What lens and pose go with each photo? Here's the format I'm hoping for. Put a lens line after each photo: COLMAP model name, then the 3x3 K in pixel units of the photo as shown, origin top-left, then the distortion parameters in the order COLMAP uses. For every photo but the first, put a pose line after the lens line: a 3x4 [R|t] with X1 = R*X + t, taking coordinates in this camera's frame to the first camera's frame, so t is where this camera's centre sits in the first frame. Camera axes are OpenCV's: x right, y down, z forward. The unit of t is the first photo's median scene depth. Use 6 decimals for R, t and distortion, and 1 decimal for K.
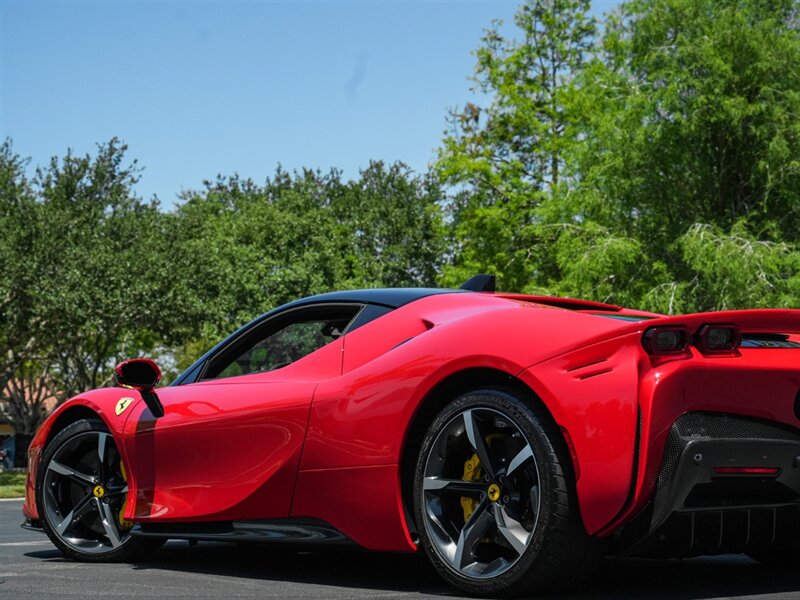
lens RADIAL K [[1375.5, 0, 469.8], [0, 1375.5, 273.7], [0, 0, 1]] dist [-0.008932, 0.073508]
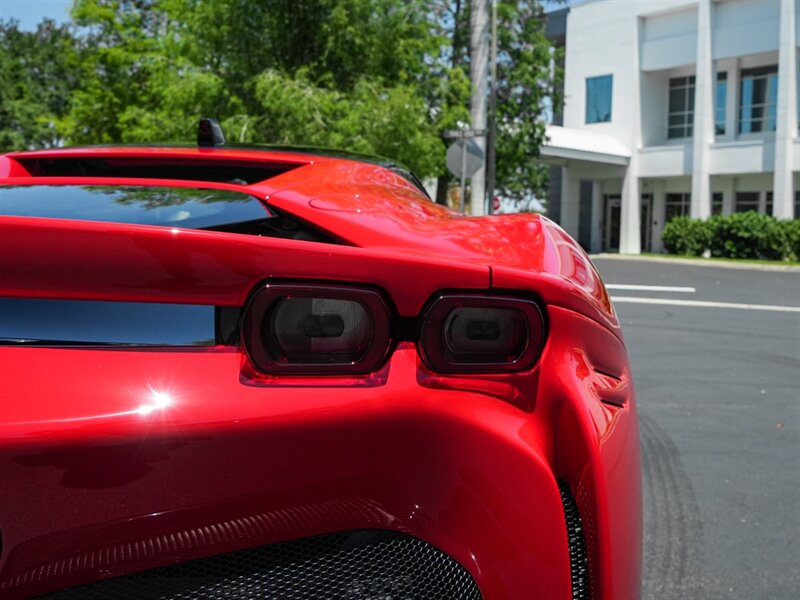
lens RADIAL K [[802.6, 0, 419.5], [0, 802.6, 251.5], [0, 0, 1]] dist [-0.016425, -0.011039]
pose [[0.938600, 0.044455, 0.342131, 0.053206], [-0.096425, 0.985947, 0.136424, 0.013754], [-0.331258, -0.161037, 0.929696, 0.261710]]
